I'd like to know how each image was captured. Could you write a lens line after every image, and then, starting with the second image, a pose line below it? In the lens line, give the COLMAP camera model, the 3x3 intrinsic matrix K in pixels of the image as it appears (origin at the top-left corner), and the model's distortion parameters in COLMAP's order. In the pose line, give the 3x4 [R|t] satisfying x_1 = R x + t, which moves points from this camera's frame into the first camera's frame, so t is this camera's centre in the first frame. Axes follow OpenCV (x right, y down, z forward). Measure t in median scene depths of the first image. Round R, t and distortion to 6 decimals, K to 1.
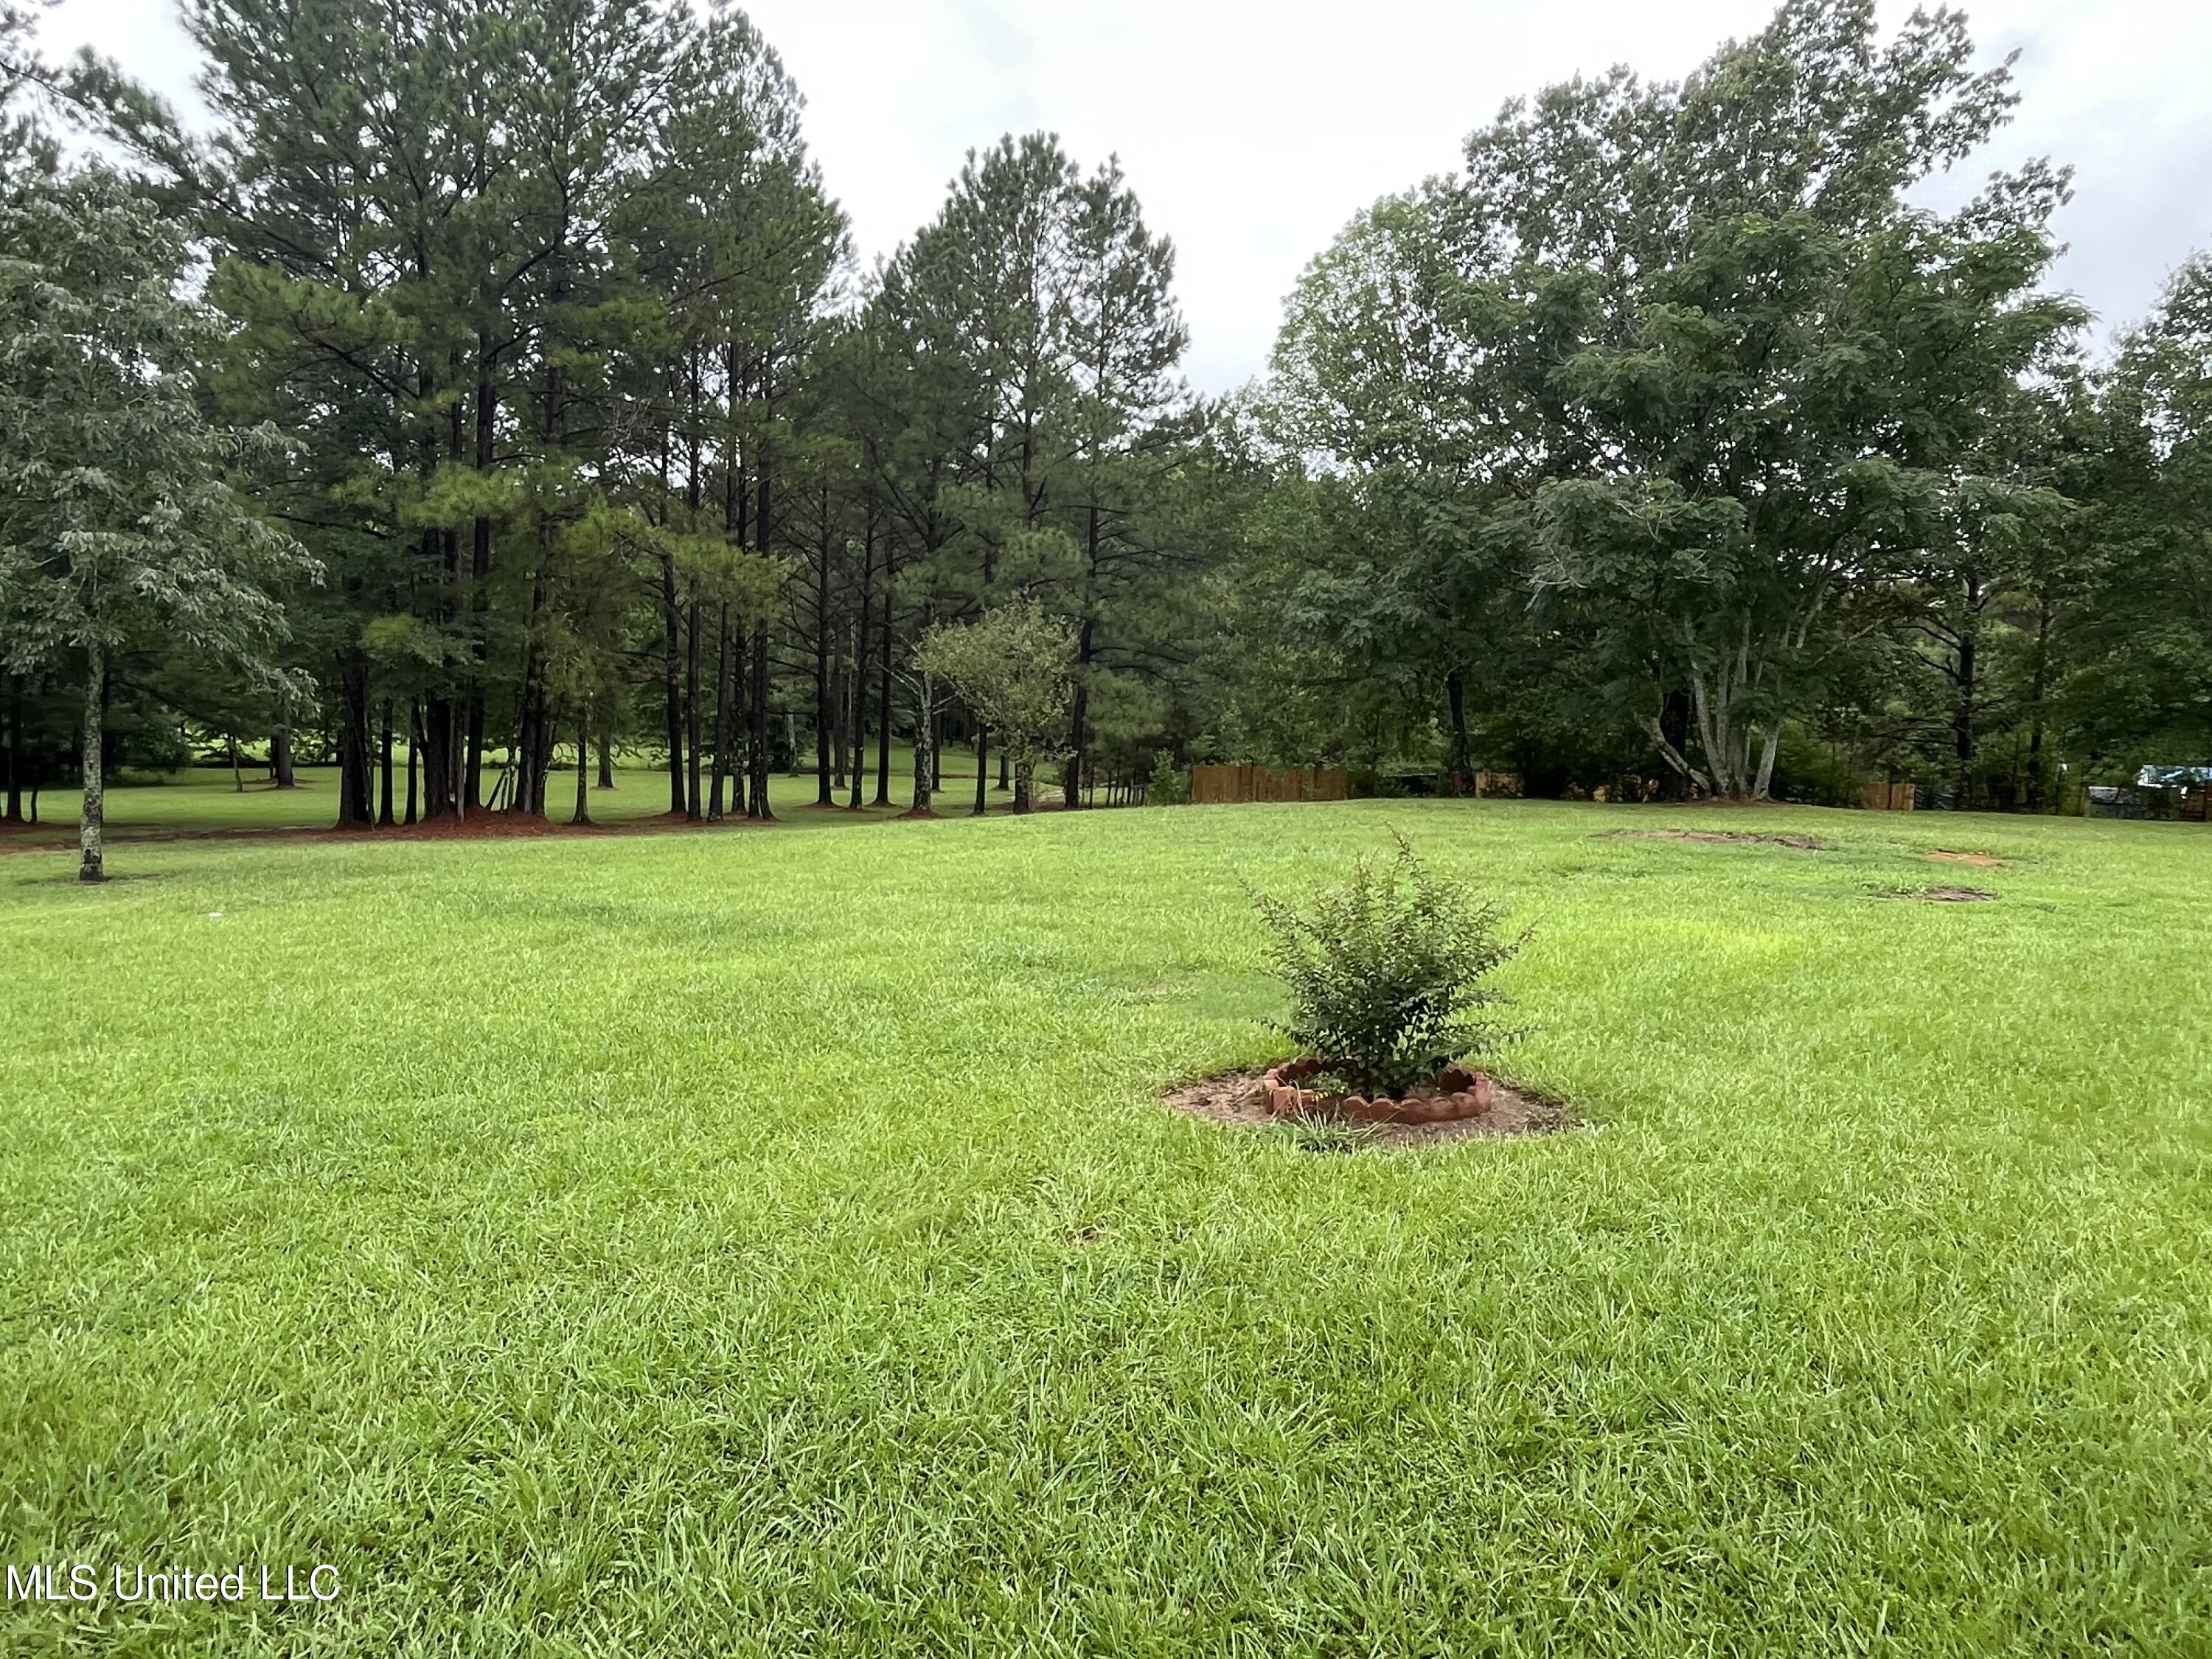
lens RADIAL K [[1343.8, 0, 1117.9], [0, 1343.8, 818.5], [0, 0, 1]] dist [-0.004258, -0.003659]
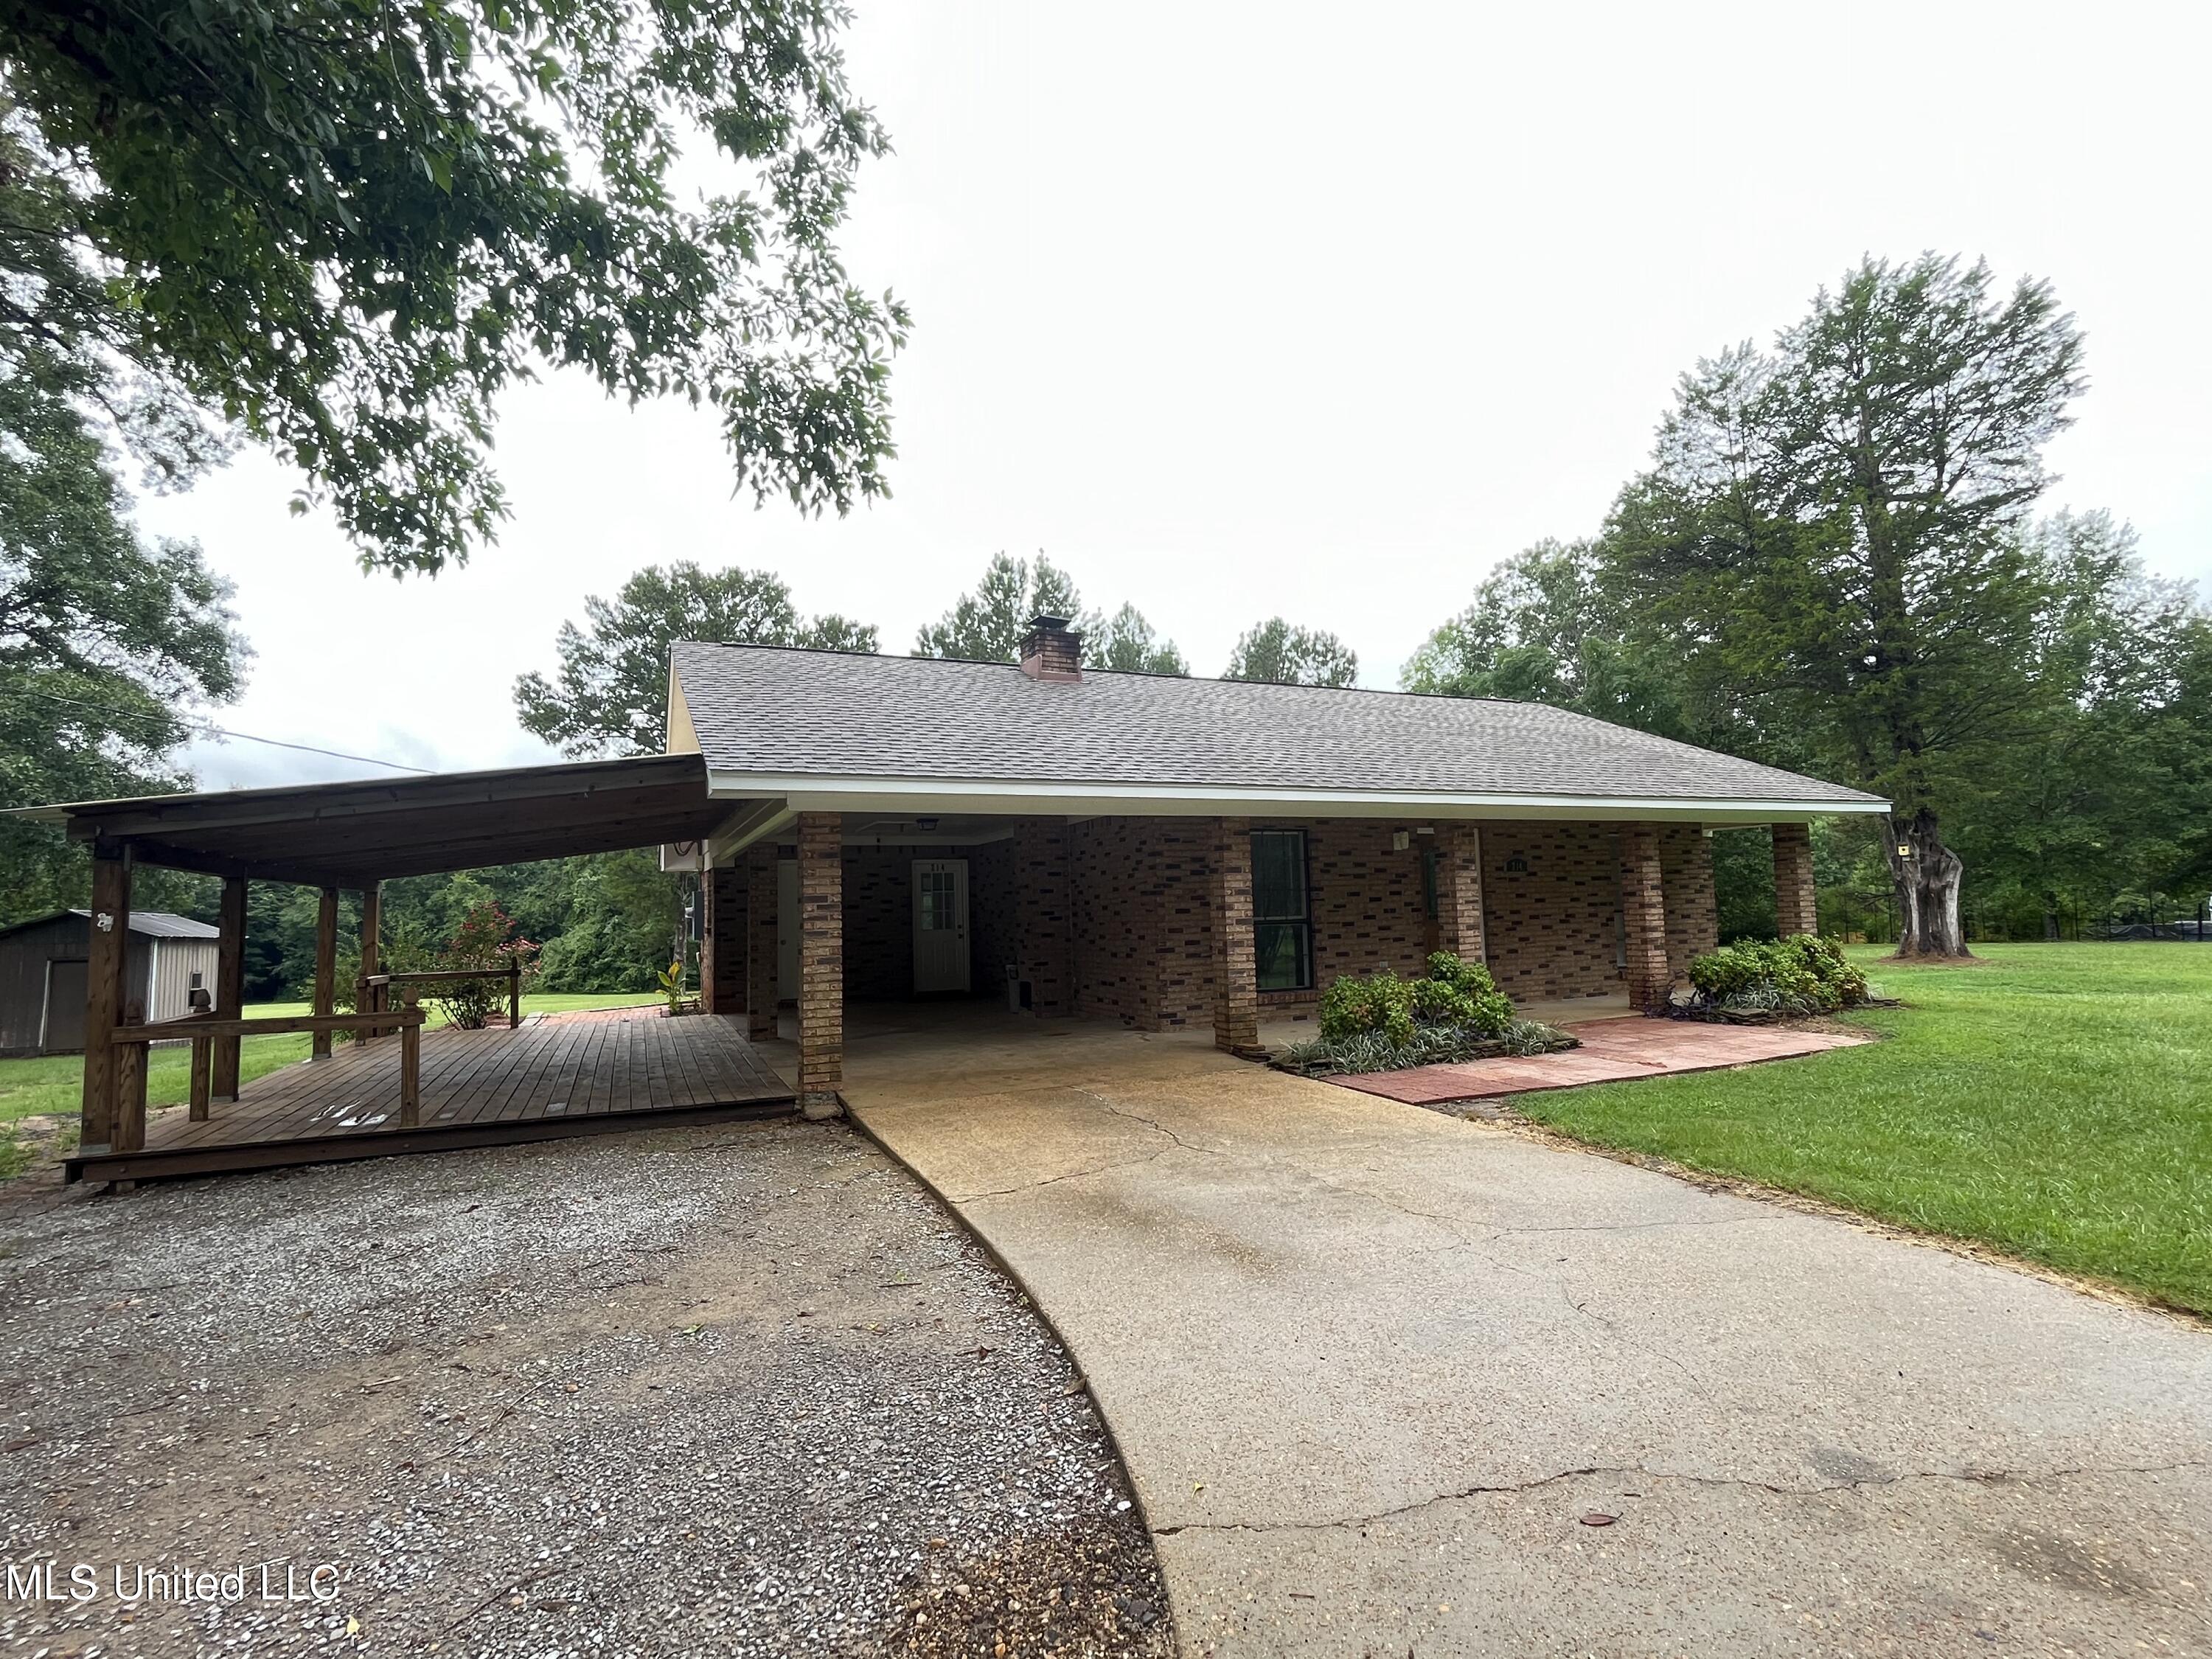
lens RADIAL K [[1062.6, 0, 1106.4], [0, 1062.6, 823.9], [0, 0, 1]] dist [-0.002780, 0.000411]
pose [[0.869571, -0.102056, -0.483146, 0.480058], [0.019072, 0.984622, -0.173656, 0.048667], [0.493439, 0.141792, 0.858145, -0.433619]]
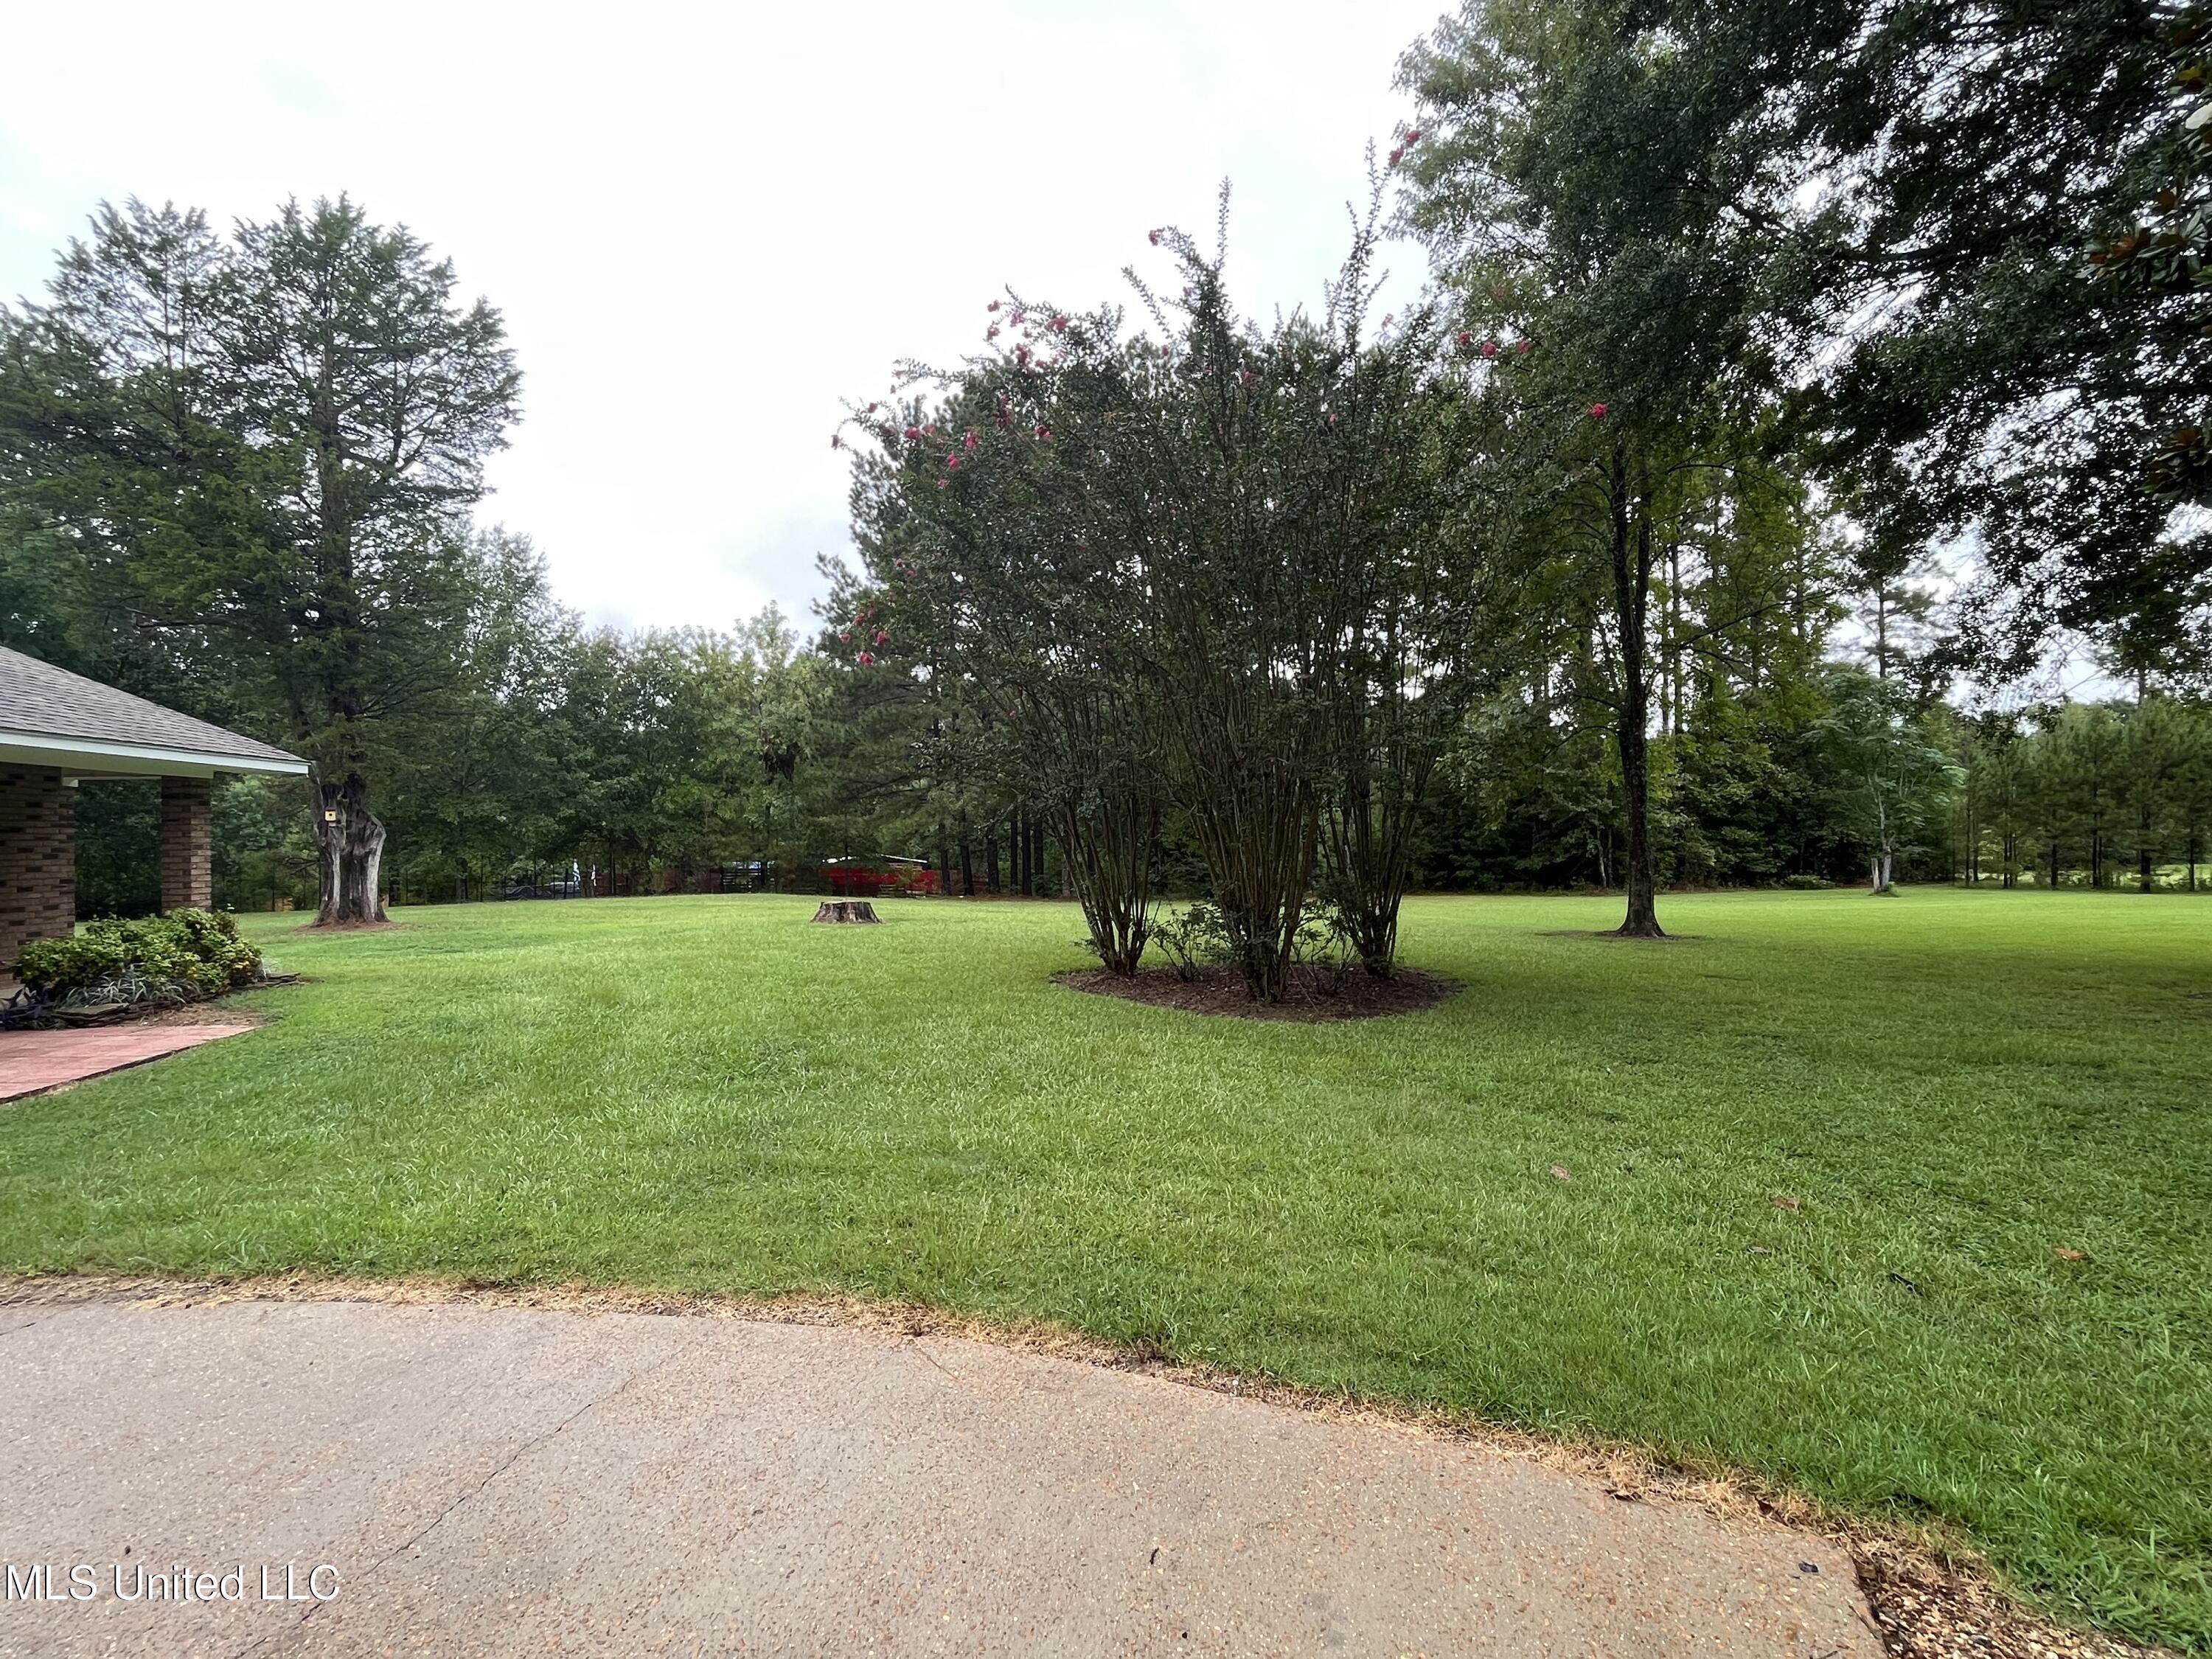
lens RADIAL K [[1062.6, 0, 1103.2], [0, 1062.6, 826.7], [0, 0, 1]] dist [-0.002780, 0.000411]
pose [[0.728290, -0.042151, 0.683971, 0.490295], [0.103342, 0.993447, -0.048815, 0.046568], [-0.677432, 0.106235, 0.727874, -0.409509]]
